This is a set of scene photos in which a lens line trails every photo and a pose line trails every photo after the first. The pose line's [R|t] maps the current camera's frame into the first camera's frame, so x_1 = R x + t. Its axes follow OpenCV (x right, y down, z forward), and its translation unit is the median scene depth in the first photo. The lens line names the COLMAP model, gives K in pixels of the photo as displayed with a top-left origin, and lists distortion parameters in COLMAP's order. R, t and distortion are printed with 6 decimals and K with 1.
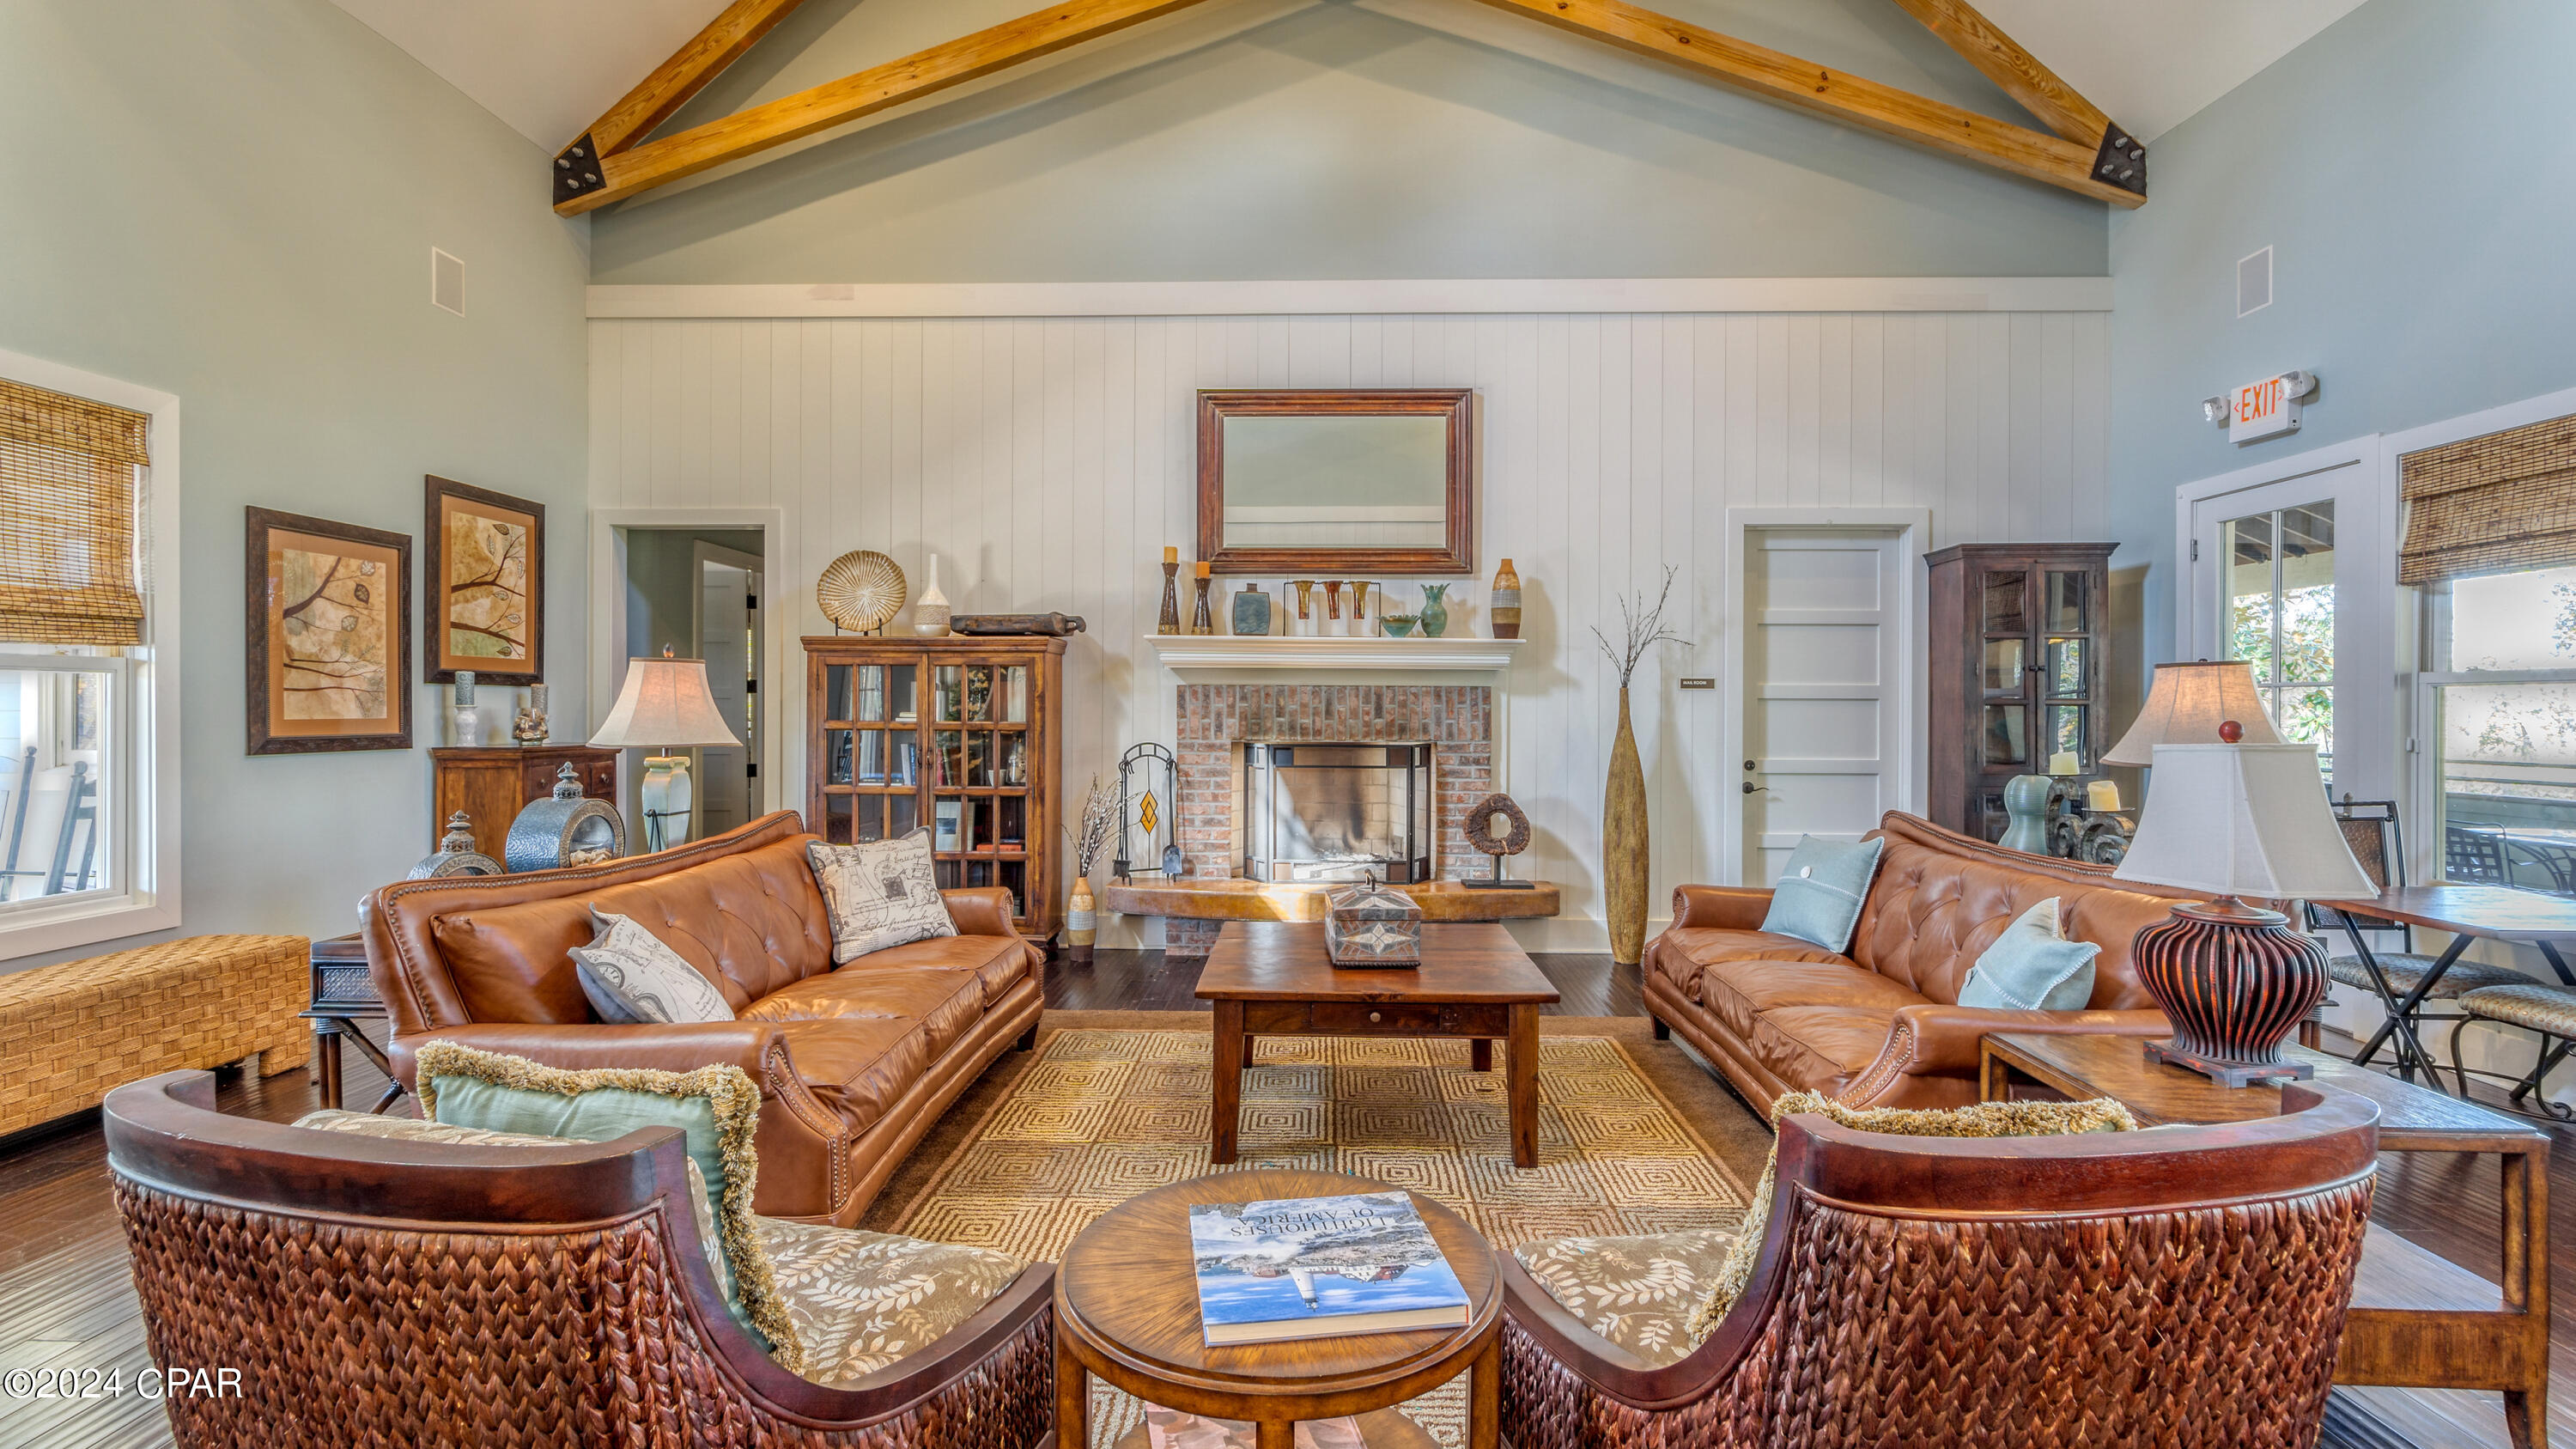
lens RADIAL K [[1172.8, 0, 1310.8], [0, 1172.8, 708.4], [0, 0, 1]] dist [-0.002393, 0.003823]
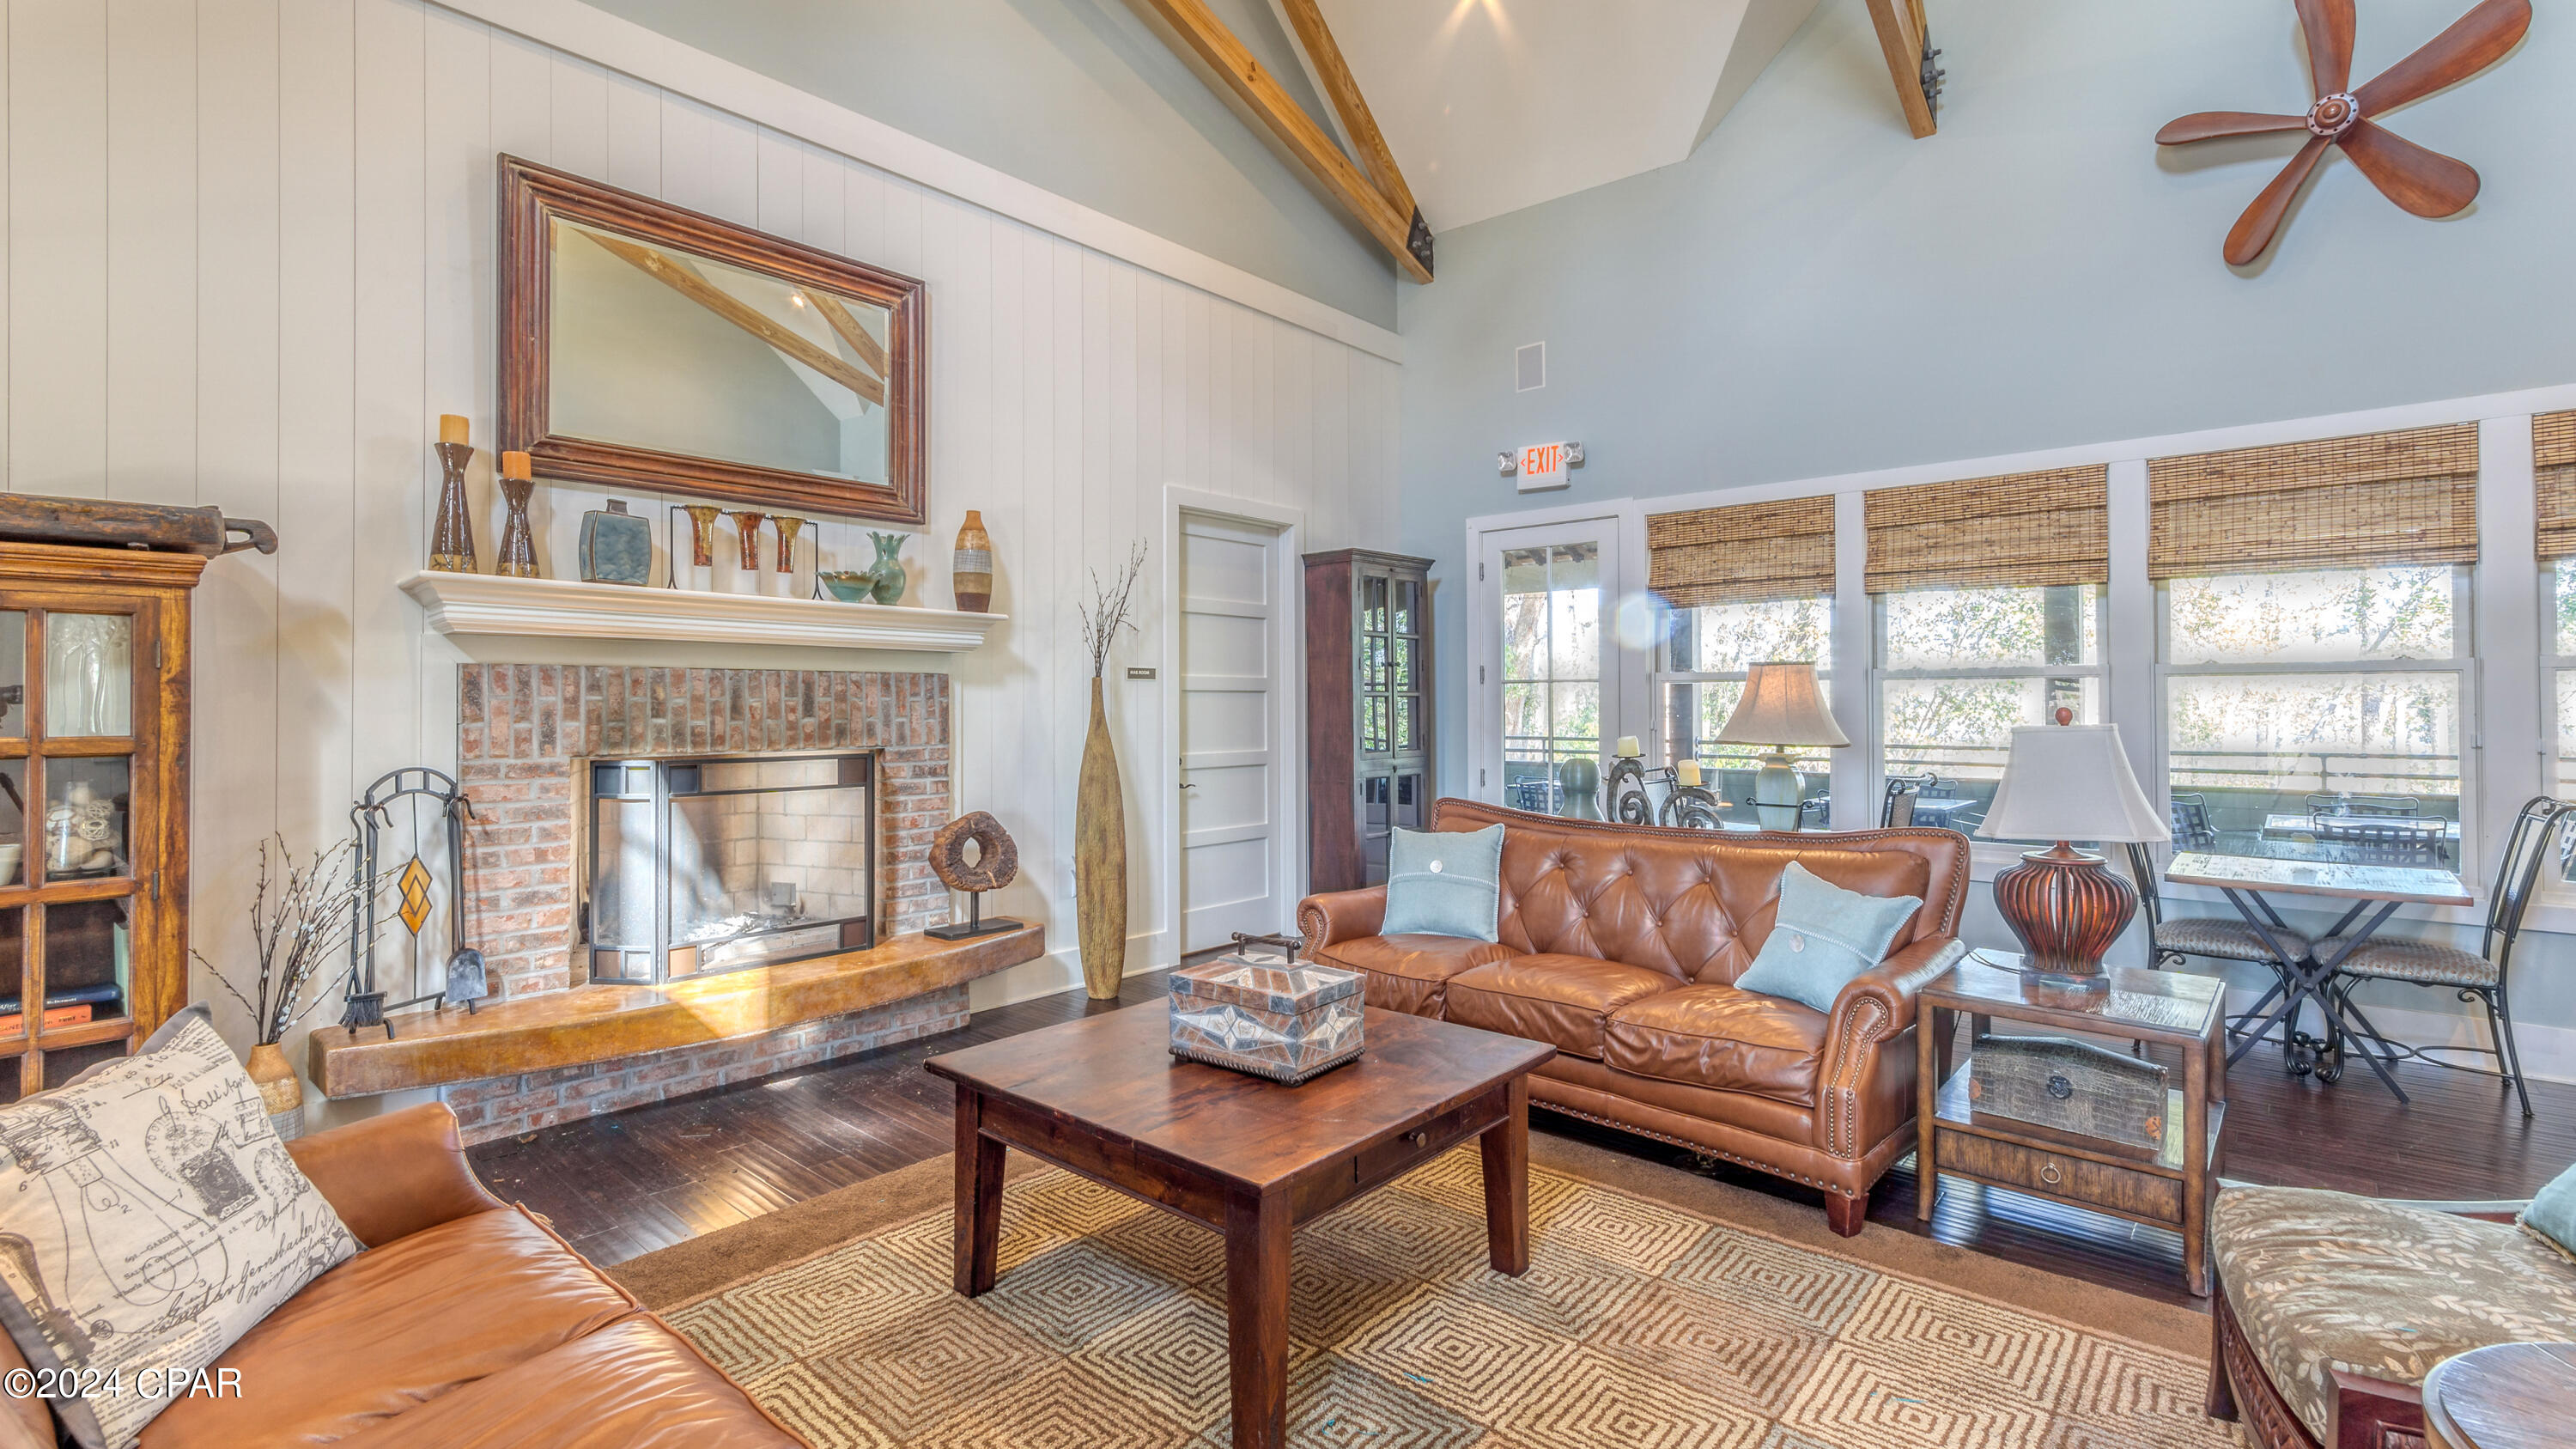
lens RADIAL K [[1172.8, 0, 1262.3], [0, 1172.8, 683.3], [0, 0, 1]] dist [-0.002393, 0.003823]
pose [[0.631534, 0.007562, 0.775311, -0.328991], [0.003700, 0.999912, -0.012766, -0.001637], [-0.775339, 0.010931, 0.631450, 0.371085]]
